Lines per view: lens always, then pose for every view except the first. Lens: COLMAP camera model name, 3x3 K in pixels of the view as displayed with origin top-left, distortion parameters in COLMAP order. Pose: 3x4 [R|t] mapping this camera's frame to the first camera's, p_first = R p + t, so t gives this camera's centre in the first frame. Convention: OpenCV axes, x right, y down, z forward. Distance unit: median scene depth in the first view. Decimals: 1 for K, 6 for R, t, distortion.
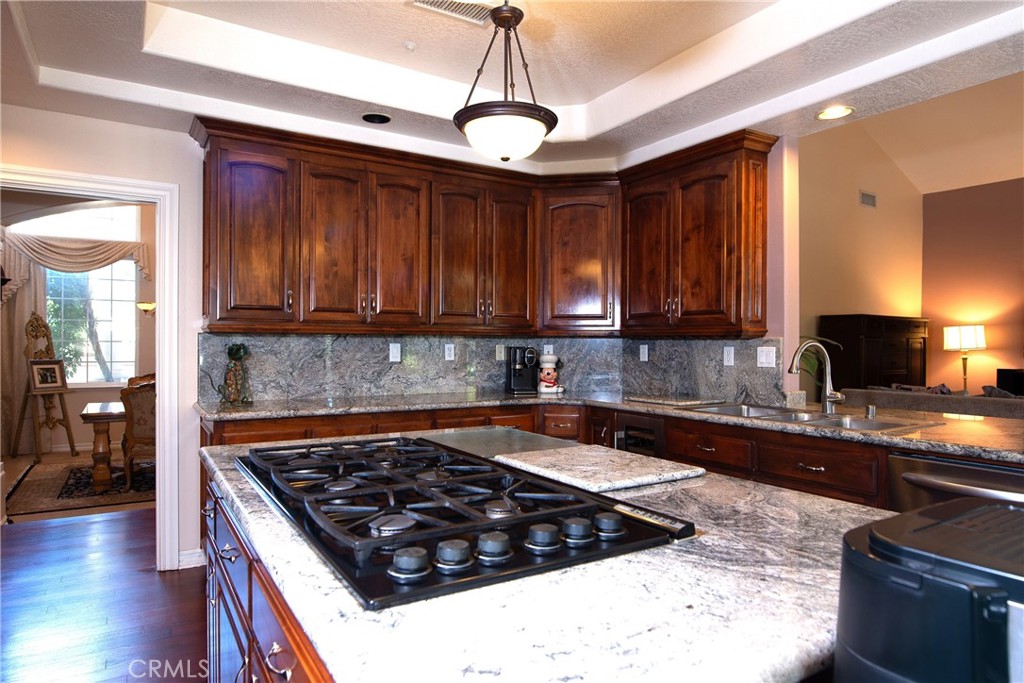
lens RADIAL K [[617.9, 0, 512.0], [0, 617.9, 341.5], [0, 0, 1]] dist [0.001473, -0.027904]
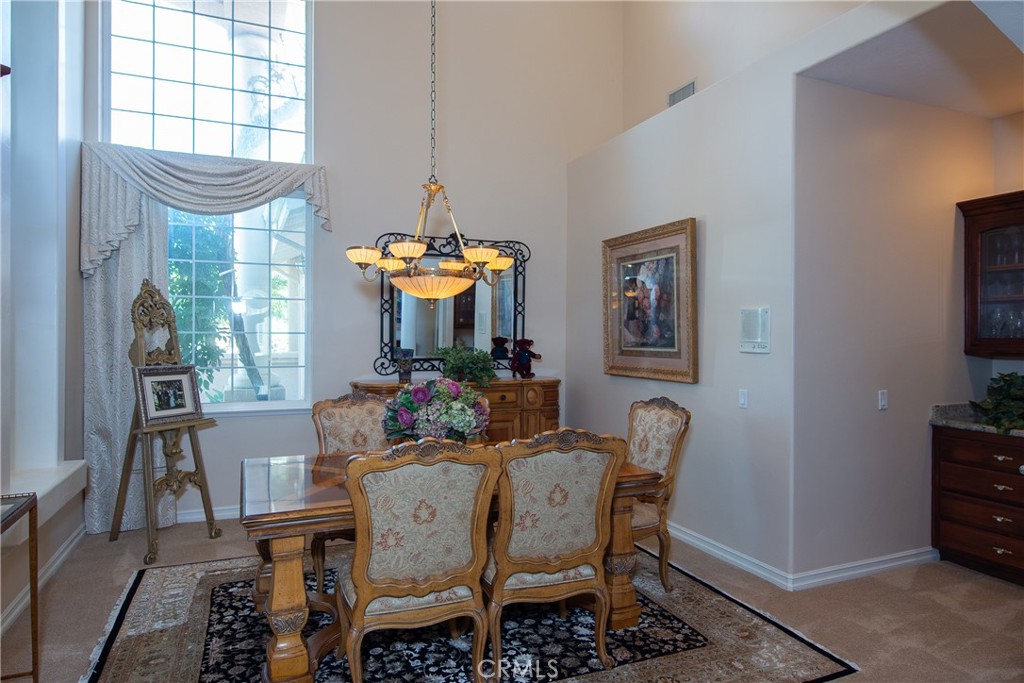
lens RADIAL K [[617.9, 0, 512.0], [0, 617.9, 341.5], [0, 0, 1]] dist [0.001473, -0.027904]
pose [[0.988260, 0.000218, -0.152782, -0.348995], [0.000919, 0.999972, 0.007374, 0.003426], [0.152779, -0.007428, 0.988232, 0.472779]]
